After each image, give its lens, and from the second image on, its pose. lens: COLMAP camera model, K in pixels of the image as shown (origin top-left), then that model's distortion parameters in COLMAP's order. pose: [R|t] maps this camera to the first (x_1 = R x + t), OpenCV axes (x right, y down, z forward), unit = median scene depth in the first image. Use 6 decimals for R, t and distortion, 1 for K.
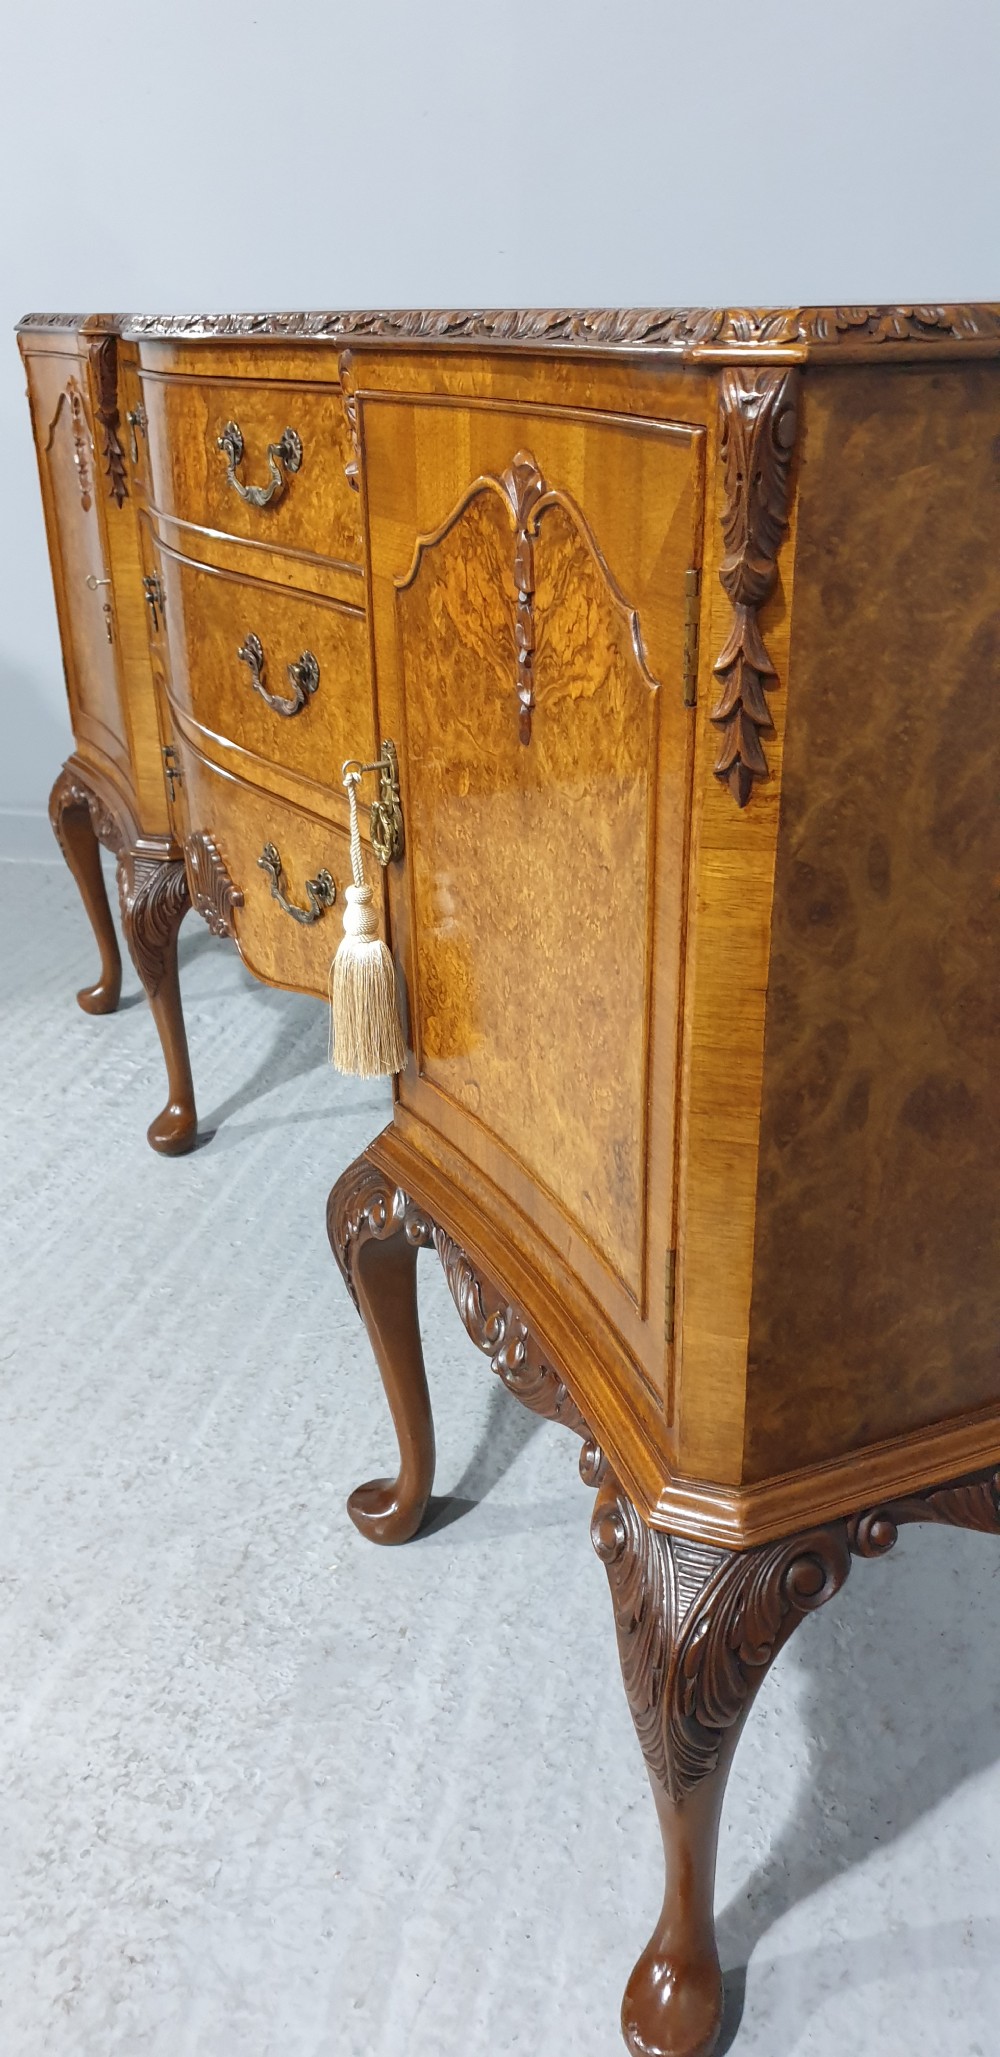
lens RADIAL K [[1598.0, 0, 502.5], [0, 1598.0, 1071.9], [0, 0, 1]] dist [0.135065, -0.313091]
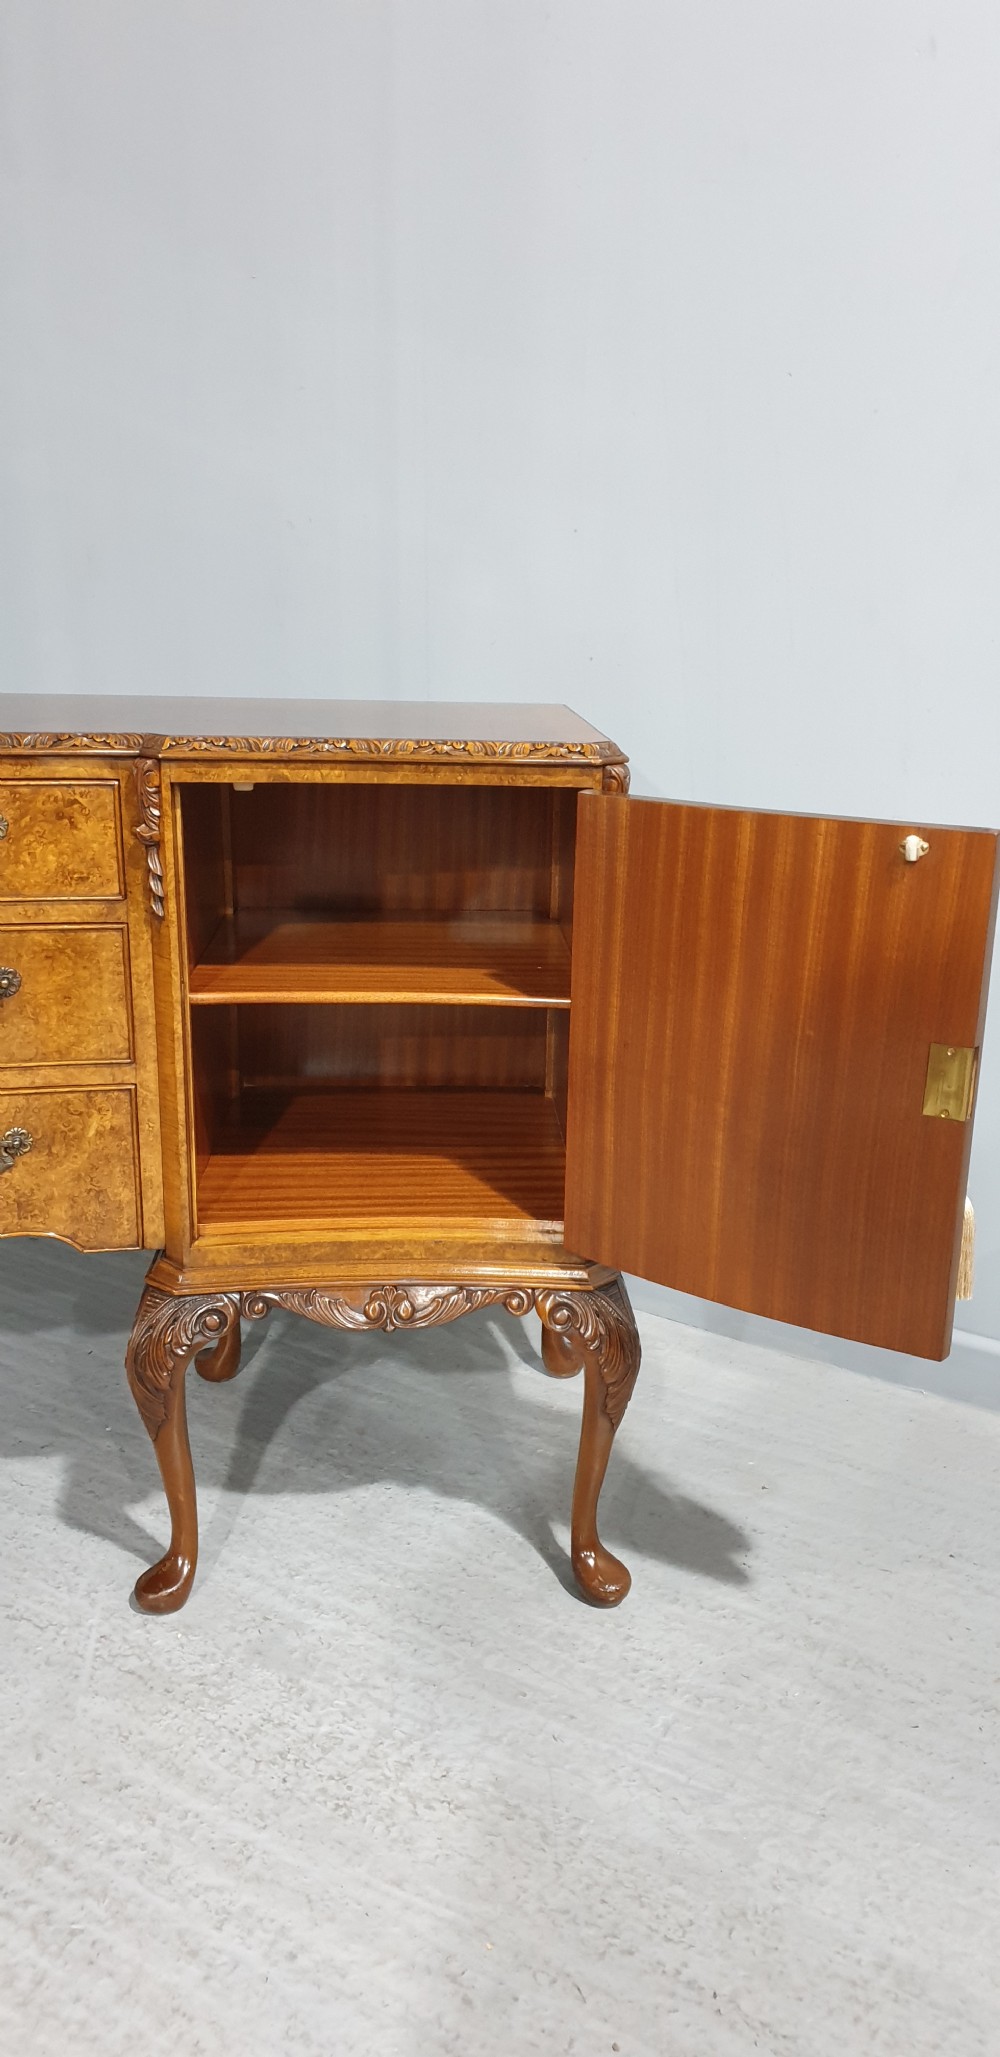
lens RADIAL K [[1598.0, 0, 502.5], [0, 1598.0, 1071.9], [0, 0, 1]] dist [0.135065, -0.313091]
pose [[0.351151, -0.234271, 0.906538, -1.419219], [0.393156, 0.915597, 0.084321, -0.152289], [-0.849777, 0.326801, 0.413617, 0.119457]]
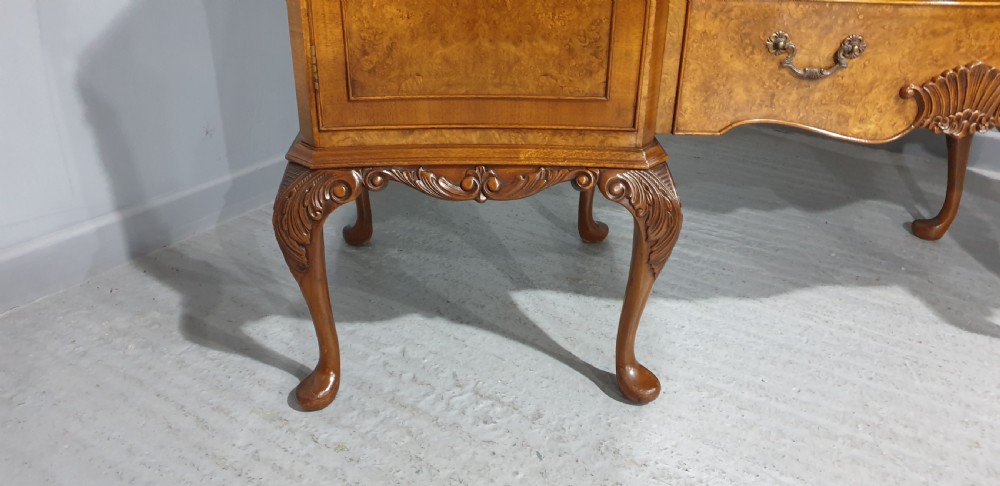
lens RADIAL K [[776.8, 0, 508.8], [0, 776.8, 241.2], [0, 0, 1]] dist [0.135065, -0.313091]
pose [[0.362495, -0.380931, 0.850582, -1.391170], [0.393128, 0.889985, 0.231037, -0.469751], [-0.845014, 0.250638, 0.472369, 1.496637]]
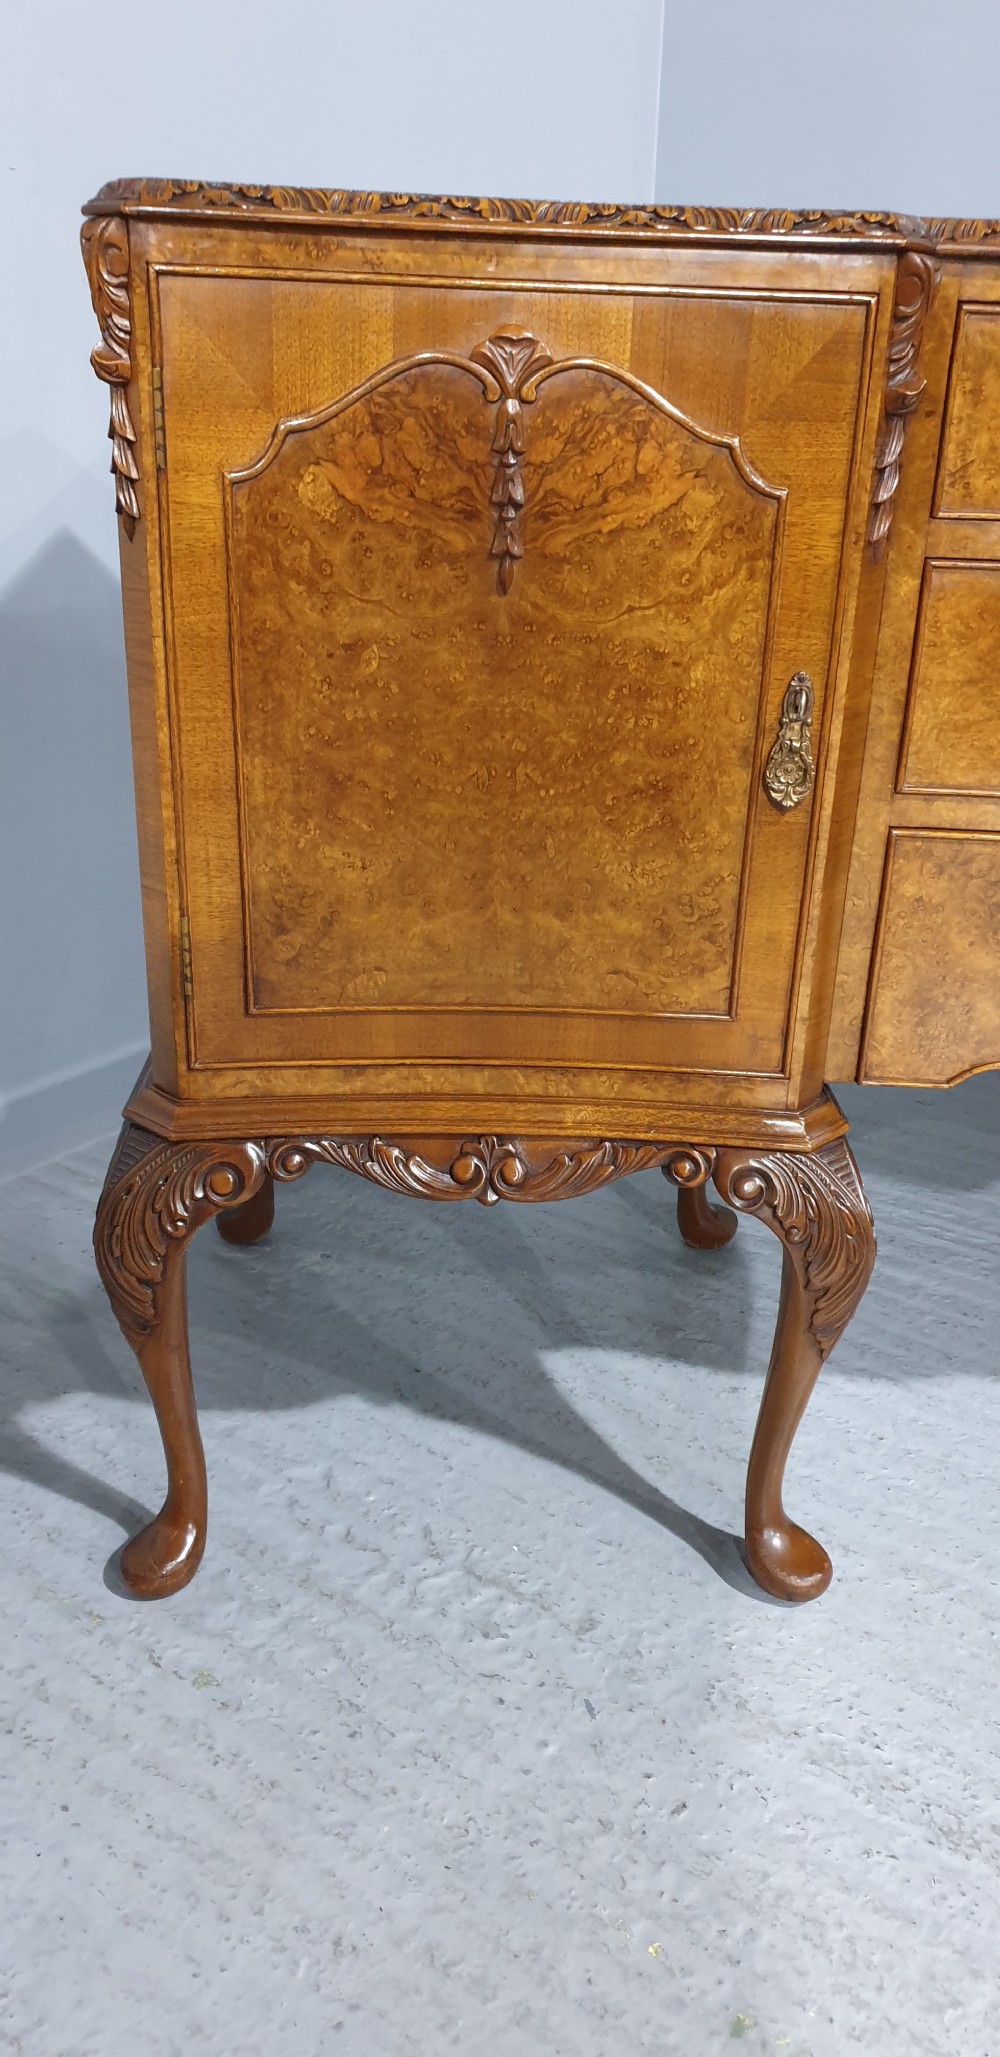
lens RADIAL K [[1598.0, 0, 502.5], [0, 1598.0, 1071.9], [0, 0, 1]] dist [0.135065, -0.313091]
pose [[0.391652, -0.318489, 0.863234, -1.432290], [0.375312, 0.911884, 0.166158, -0.554932], [-0.840089, 0.258906, 0.476674, 1.441661]]
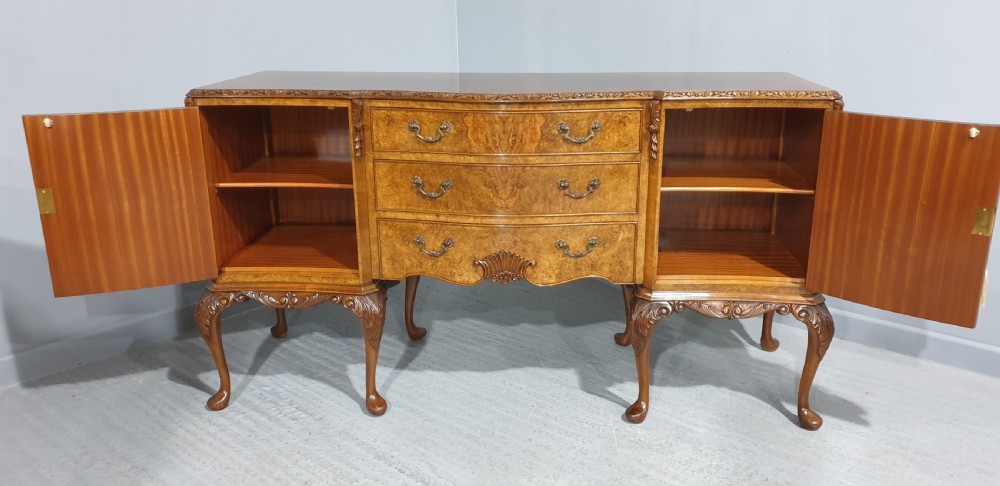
lens RADIAL K [[795.9, 0, 500.0], [0, 795.9, 243.0], [0, 0, 1]] dist [0.142479, -0.336792]
pose [[0.487500, -0.231355, 0.841914, -2.091882], [0.385583, 0.922181, 0.030145, -0.304716], [-0.783371, 0.309932, 0.538769, 0.256046]]
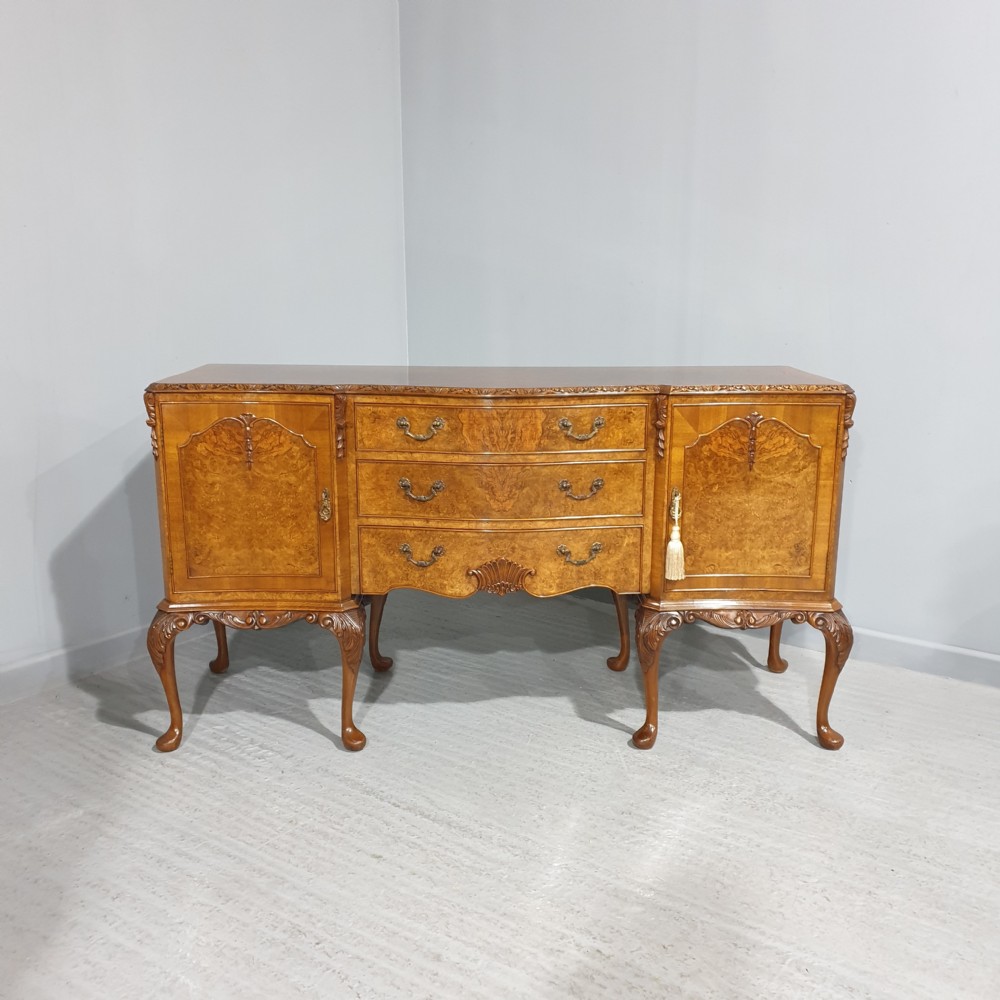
lens RADIAL K [[1001.2, 0, 493.6], [0, 1001.2, 522.3], [0, 0, 1]] dist [0.212896, -0.667619]
pose [[0.403512, -0.182374, 0.896615, -2.489223], [0.397989, 0.917360, 0.007483, -0.323903], [-0.823883, 0.353823, 0.442748, 0.301831]]
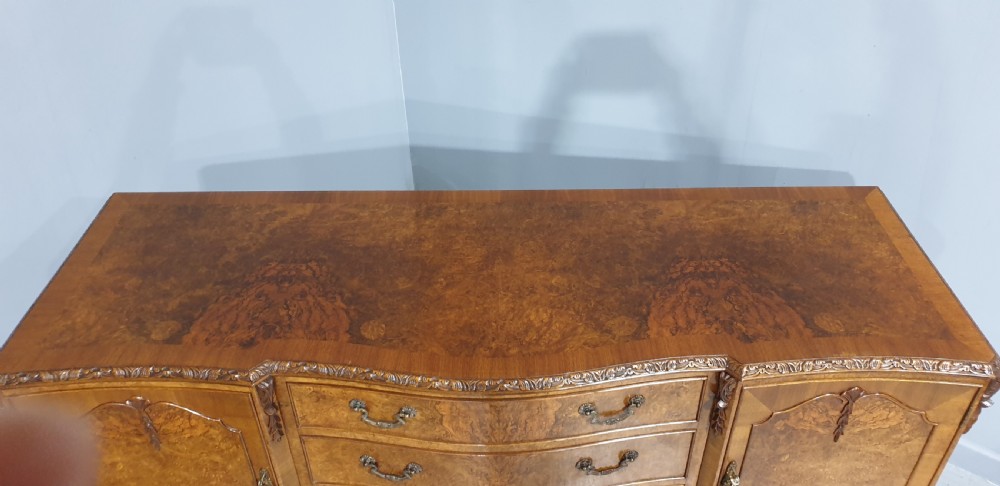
lens RADIAL K [[776.8, 0, 508.8], [0, 776.8, 241.2], [0, 0, 1]] dist [0.135065, -0.313091]
pose [[0.415697, -0.529908, 0.739184, -1.095255], [0.397249, 0.836899, 0.376556, -1.249808], [-0.818162, 0.137107, 0.558401, 0.473646]]
